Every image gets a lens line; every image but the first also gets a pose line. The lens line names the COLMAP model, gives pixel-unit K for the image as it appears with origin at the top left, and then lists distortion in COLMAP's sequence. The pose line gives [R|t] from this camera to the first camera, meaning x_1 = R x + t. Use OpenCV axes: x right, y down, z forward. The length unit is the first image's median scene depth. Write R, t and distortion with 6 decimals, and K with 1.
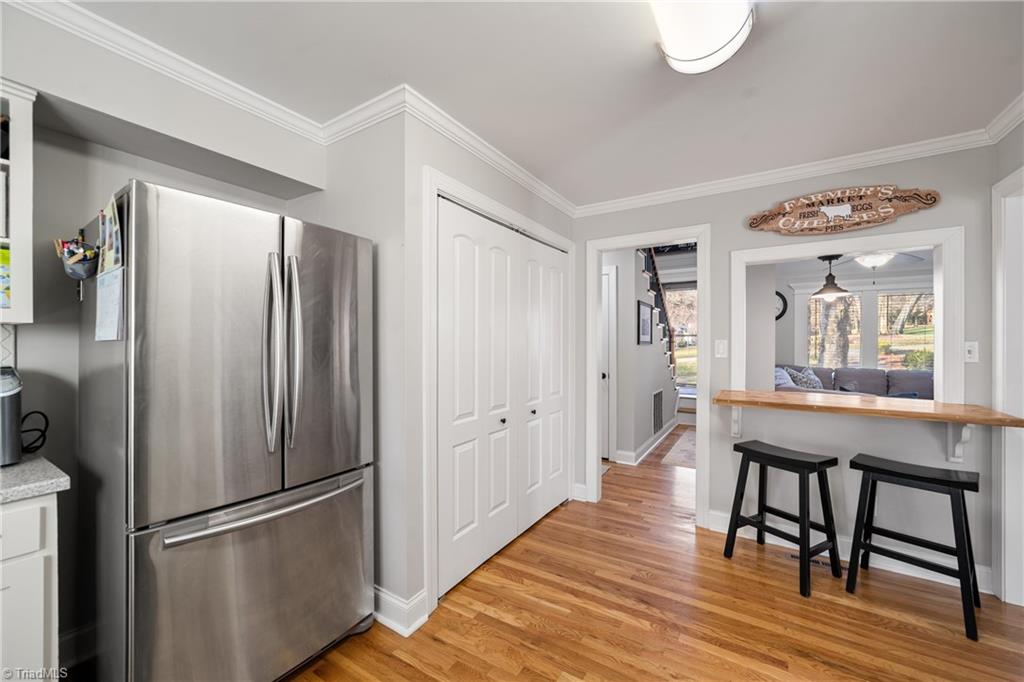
lens RADIAL K [[391.7, 0, 523.3], [0, 391.7, 340.2], [0, 0, 1]] dist [-0.008690, 0.000423]
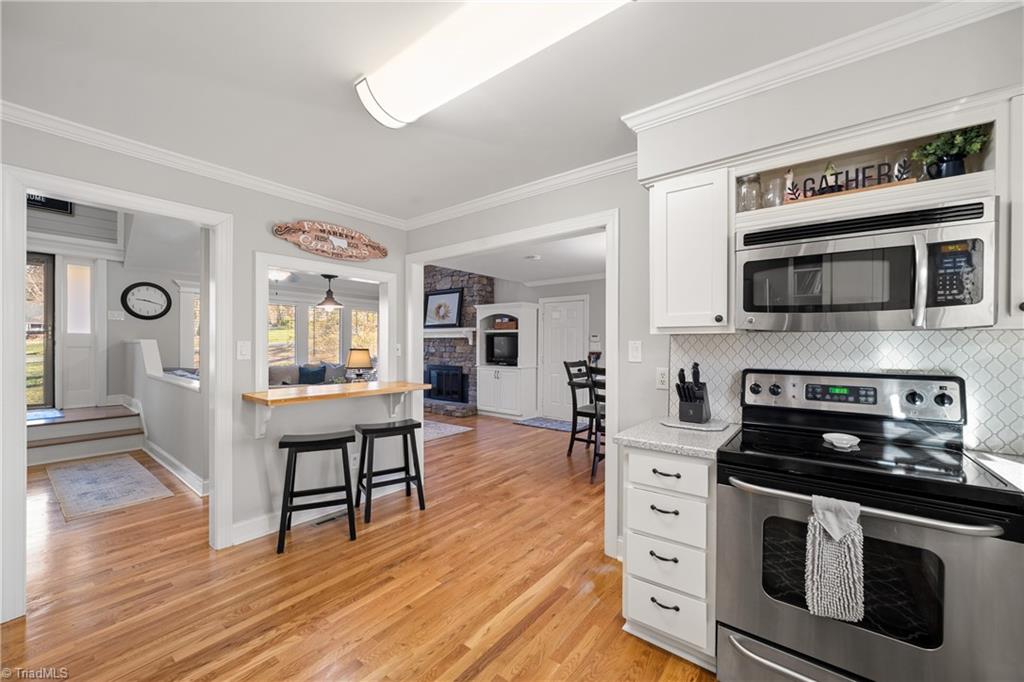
lens RADIAL K [[393.0, 0, 515.8], [0, 393.0, 345.3], [0, 0, 1]] dist [-0.001771, -0.000055]
pose [[0.114784, -0.003125, 0.993386, -0.423234], [-0.008001, 0.999960, 0.004070, 0.000119], [-0.993358, -0.008415, 0.114755, 0.260608]]
